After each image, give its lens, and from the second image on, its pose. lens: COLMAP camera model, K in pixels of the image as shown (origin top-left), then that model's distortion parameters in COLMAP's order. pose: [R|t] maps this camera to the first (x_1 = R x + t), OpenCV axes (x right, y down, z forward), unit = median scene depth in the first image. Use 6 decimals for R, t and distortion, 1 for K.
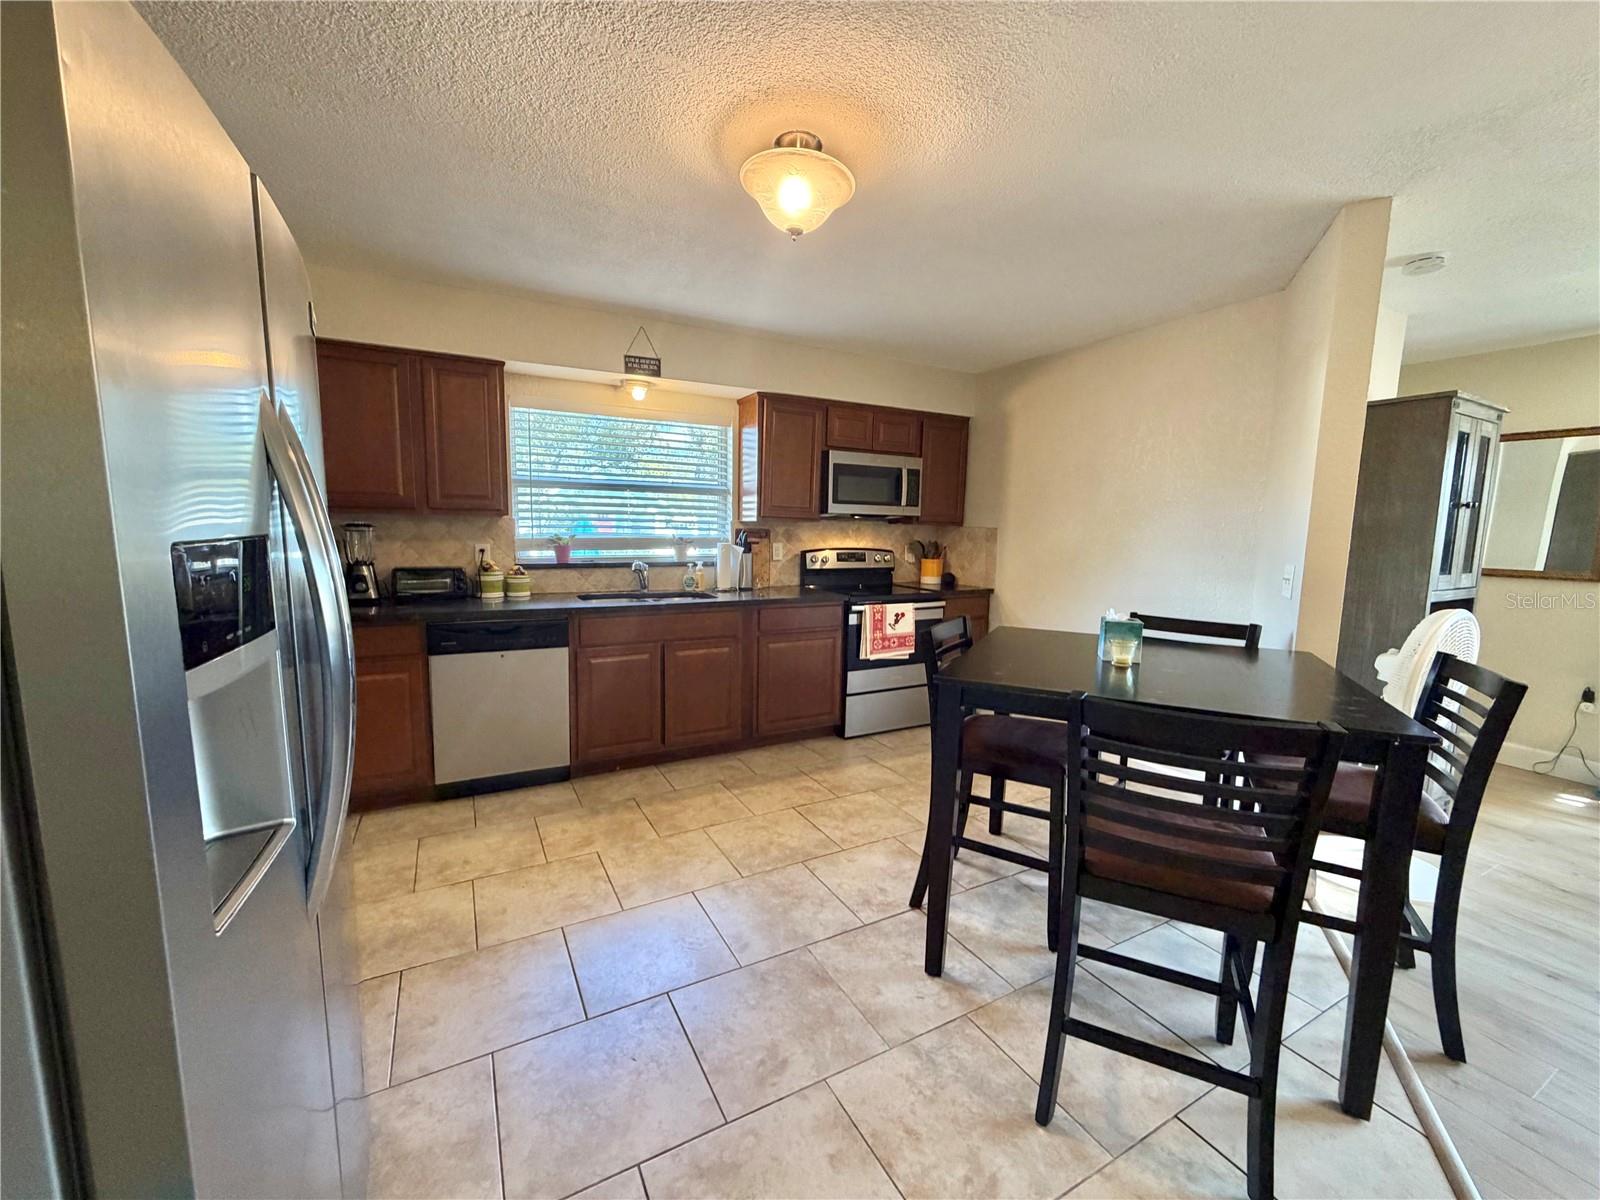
lens RADIAL K [[639.8, 0, 797.6], [0, 639.8, 603.7], [0, 0, 1]] dist [0.000401, 0.000881]
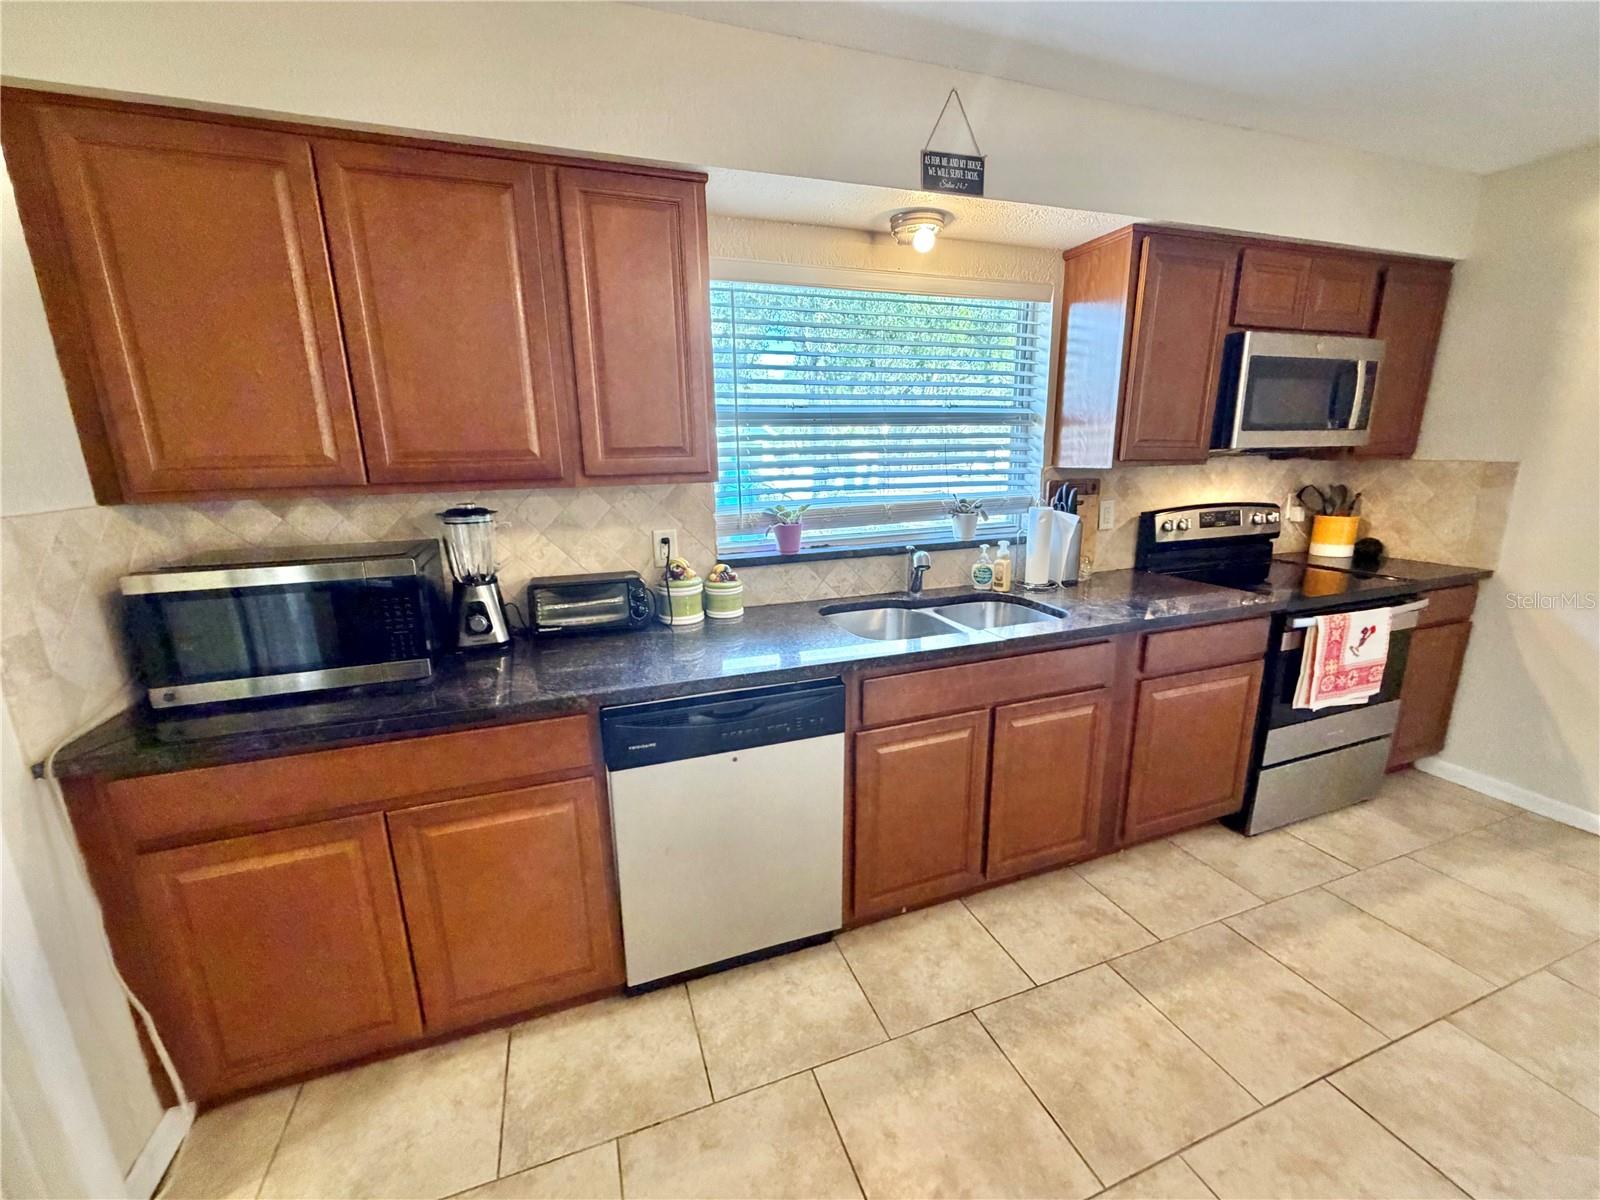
lens RADIAL K [[639.8, 0, 800.6], [0, 639.8, 604.6], [0, 0, 1]] dist [0.000401, 0.000881]
pose [[0.989030, -0.002521, -0.147695, -0.251901], [0.019350, 0.993450, 0.112616, -0.078287], [0.146443, -0.114238, 0.982601, 0.386836]]
